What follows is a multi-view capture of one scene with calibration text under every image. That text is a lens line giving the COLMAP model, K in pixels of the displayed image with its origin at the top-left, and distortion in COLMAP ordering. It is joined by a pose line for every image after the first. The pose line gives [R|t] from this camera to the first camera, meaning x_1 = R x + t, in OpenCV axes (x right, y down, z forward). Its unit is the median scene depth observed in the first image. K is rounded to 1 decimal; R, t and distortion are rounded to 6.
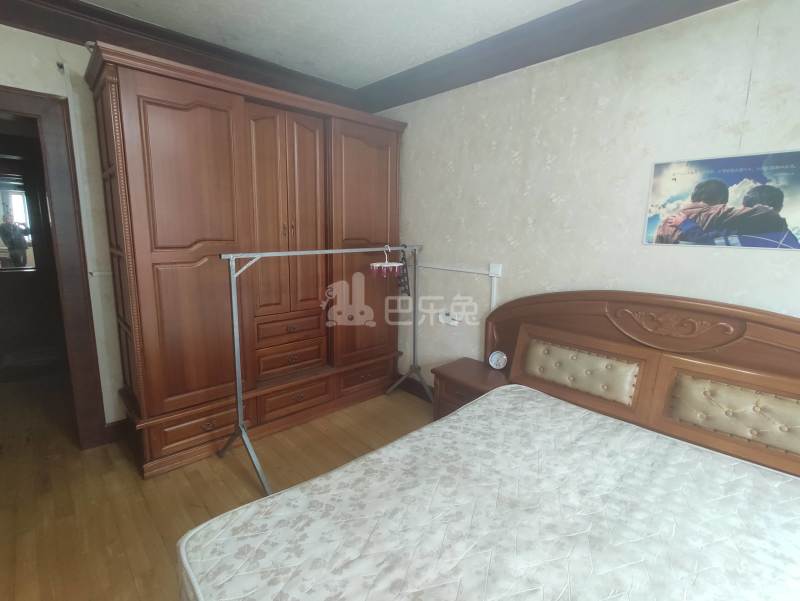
lens RADIAL K [[391.7, 0, 398.6], [0, 391.7, 292.8], [0, 0, 1]] dist [-0.001604, -0.000231]
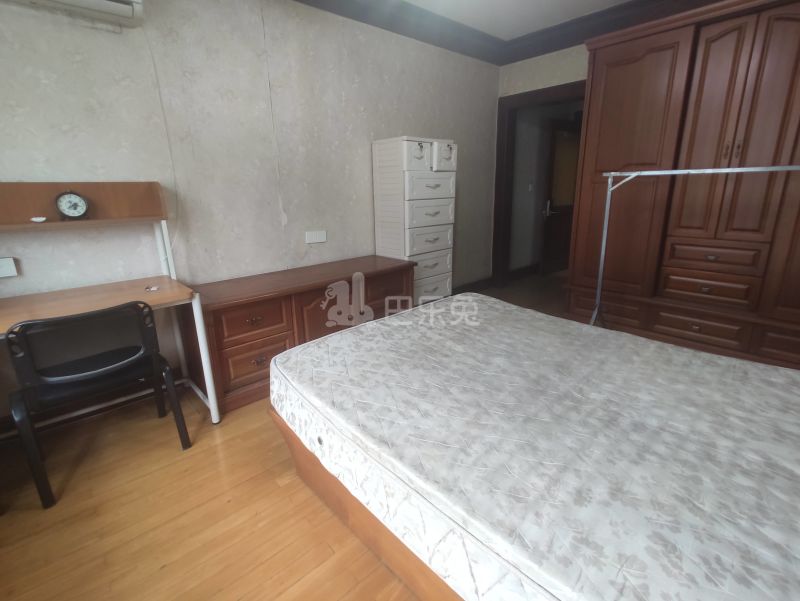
lens RADIAL K [[391.7, 0, 398.6], [0, 391.7, 292.8], [0, 0, 1]] dist [-0.001604, -0.000231]
pose [[-0.011585, 0.250317, -0.968095, 1.041356], [-0.143216, 0.957762, 0.249360, 0.068869], [0.989624, 0.141536, 0.024754, 0.324228]]
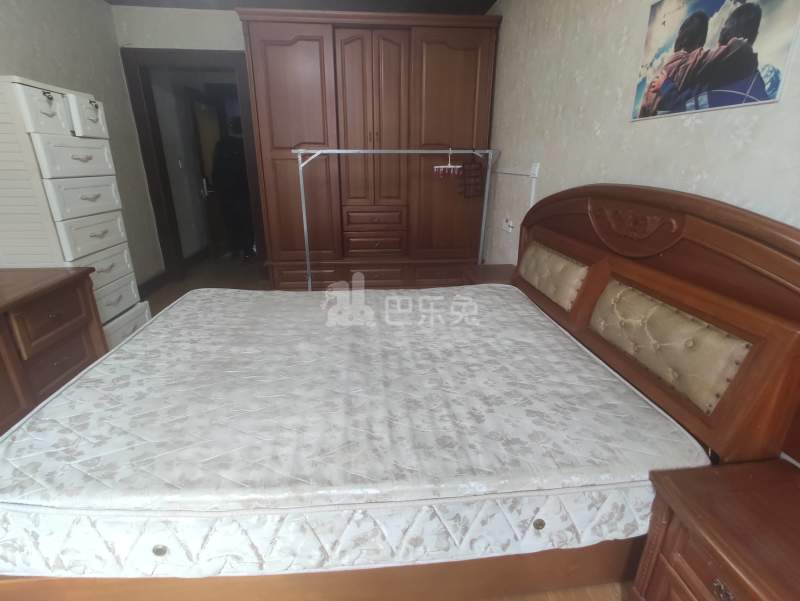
lens RADIAL K [[390.7, 0, 399.0], [0, 390.7, 293.2], [0, 0, 1]] dist [-0.000214, 0.000643]
pose [[0.786609, 0.186114, -0.588734, 0.842719], [-0.091451, 0.978092, 0.187012, 0.119927], [0.610642, -0.093265, 0.786396, 0.060492]]
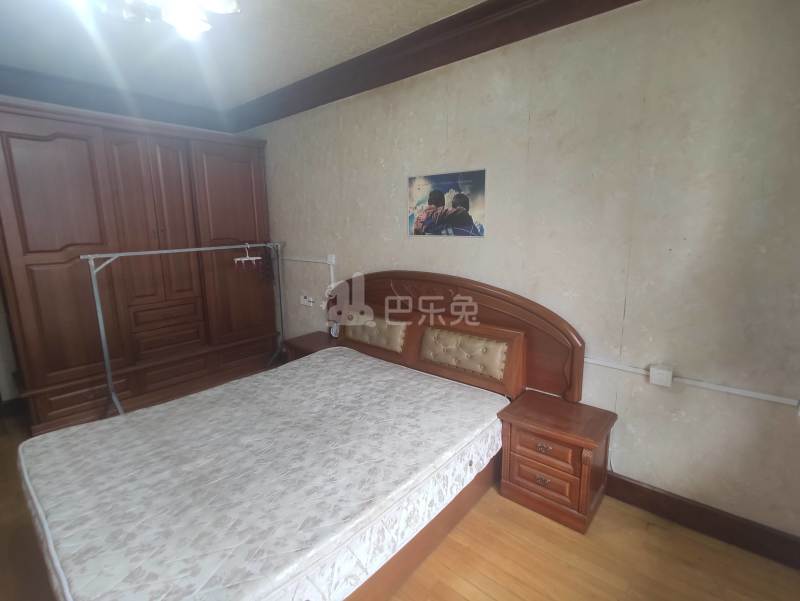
lens RADIAL K [[391.7, 0, 398.6], [0, 391.7, 292.8], [0, 0, 1]] dist [-0.001604, -0.000231]
pose [[0.994978, -0.048235, 0.087707, 0.492638], [0.046913, 0.998753, 0.017074, 0.054277], [-0.088422, -0.012873, 0.996000, -0.395207]]
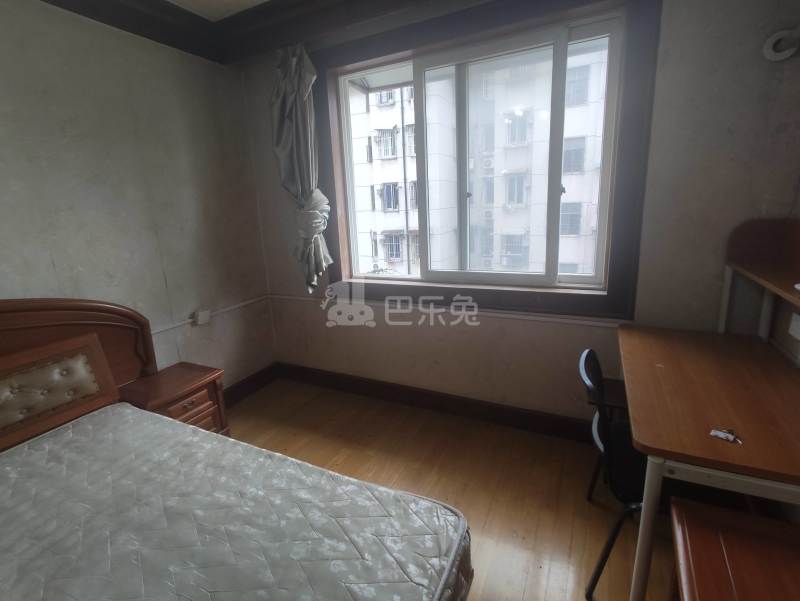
lens RADIAL K [[390.7, 0, 399.0], [0, 390.7, 293.2], [0, 0, 1]] dist [-0.000214, 0.000643]
pose [[-0.346415, -0.217759, 0.912457, -0.277924], [0.193546, 0.935165, 0.296659, -0.047224], [-0.917898, 0.279369, -0.281809, 0.242189]]
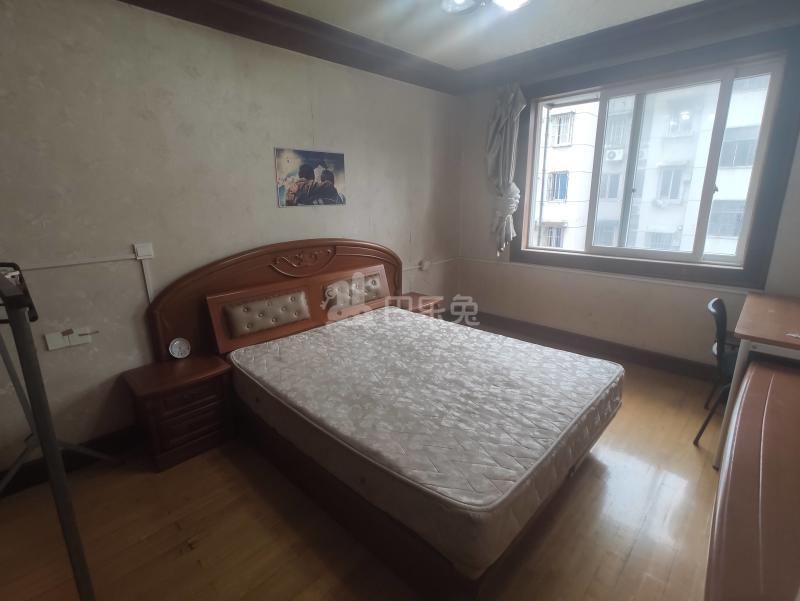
lens RADIAL K [[391.7, 0, 398.6], [0, 391.7, 292.8], [0, 0, 1]] dist [-0.001604, -0.000231]
pose [[-0.046061, -0.262917, 0.963718, -0.856752], [0.177009, 0.947327, 0.266905, -0.141759], [-0.983131, 0.182881, 0.002904, 0.680459]]
